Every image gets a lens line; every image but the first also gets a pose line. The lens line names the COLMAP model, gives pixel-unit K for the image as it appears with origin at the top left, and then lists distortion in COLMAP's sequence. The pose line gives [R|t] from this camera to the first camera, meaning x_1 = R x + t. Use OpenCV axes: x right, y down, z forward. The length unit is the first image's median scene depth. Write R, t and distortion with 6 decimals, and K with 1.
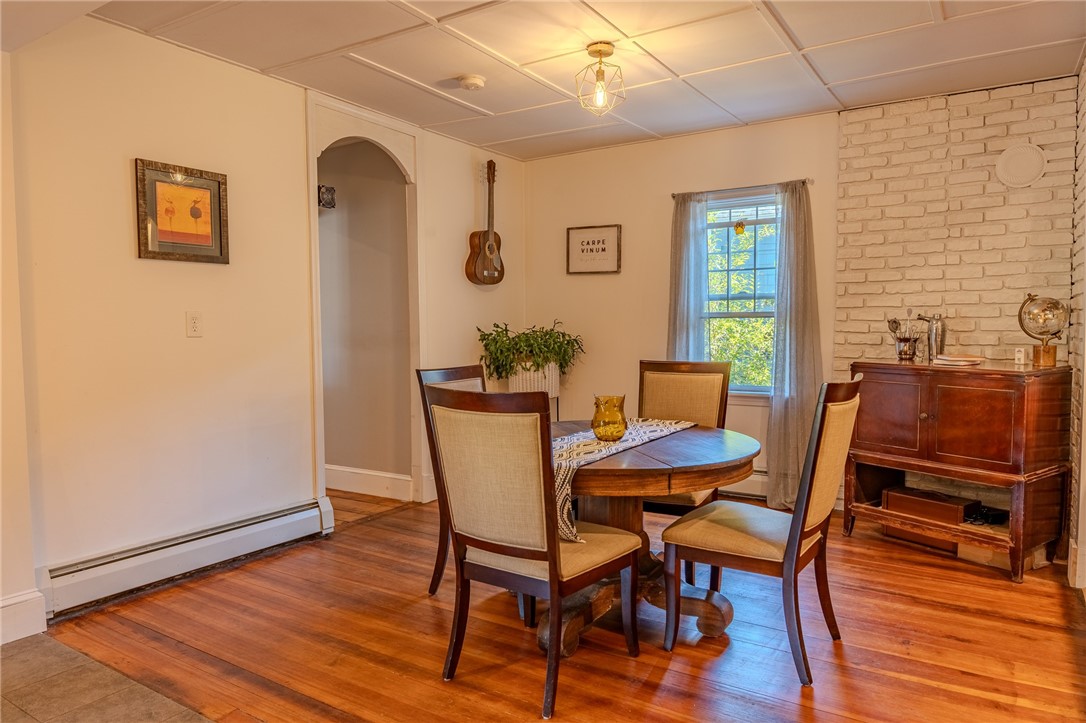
lens RADIAL K [[714.8, 0, 543.8], [0, 714.8, 363.2], [0, 0, 1]] dist [-0.007459, -0.007015]
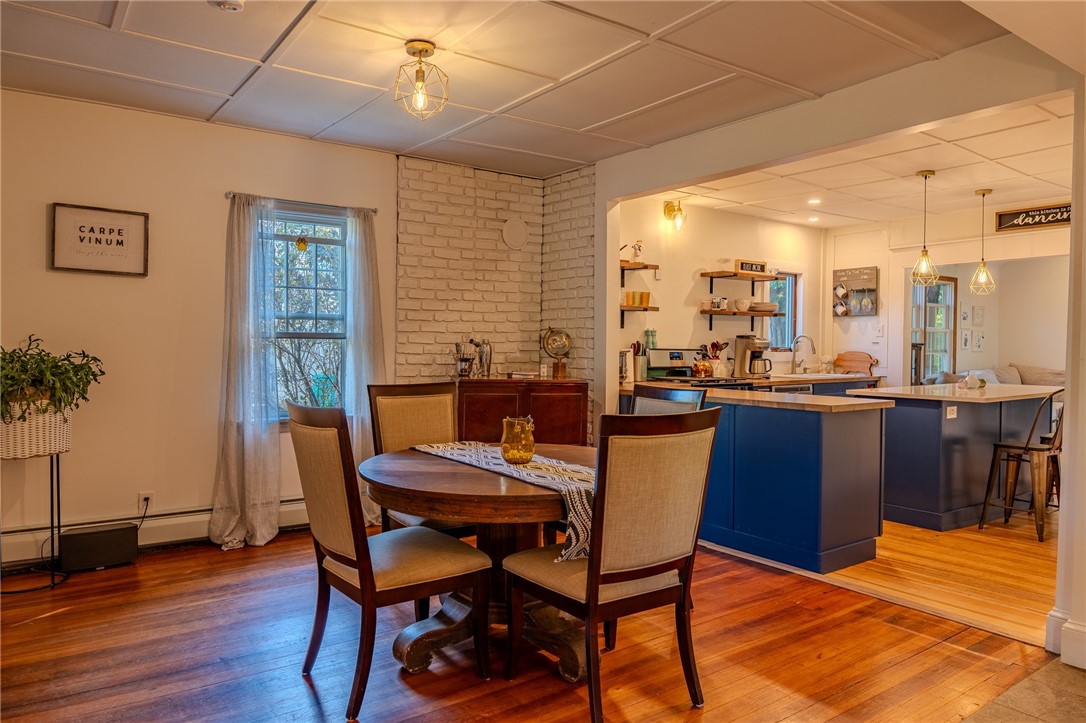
lens RADIAL K [[714.8, 0, 542.9], [0, 714.8, 362.5], [0, 0, 1]] dist [-0.007459, -0.007015]
pose [[0.367314, -0.012616, 0.930011, -0.547455], [0.039214, 0.999229, -0.001932, -0.019327], [-0.929270, 0.037179, 0.367526, 0.399018]]
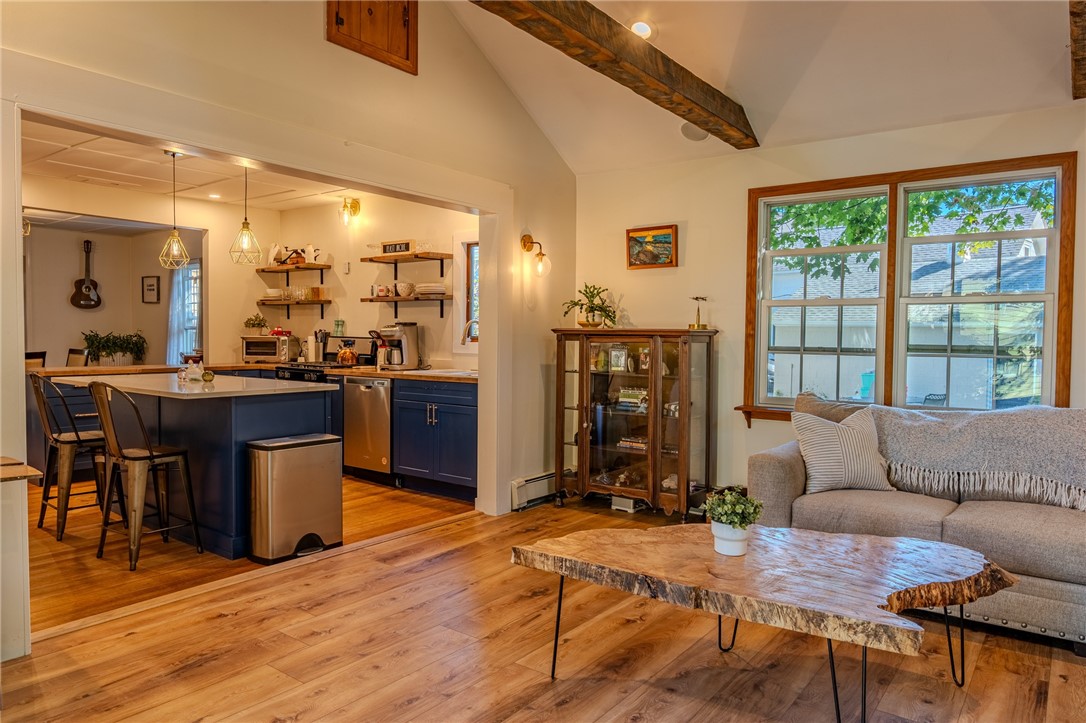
lens RADIAL K [[714.8, 0, 542.8], [0, 714.8, 361.4], [0, 0, 1]] dist [-0.007459, -0.007015]
pose [[0.996809, 0.014390, -0.078512, 1.425272], [-0.015541, 0.999780, -0.014066, 0.028443], [0.078292, 0.015241, 0.996814, -0.823018]]
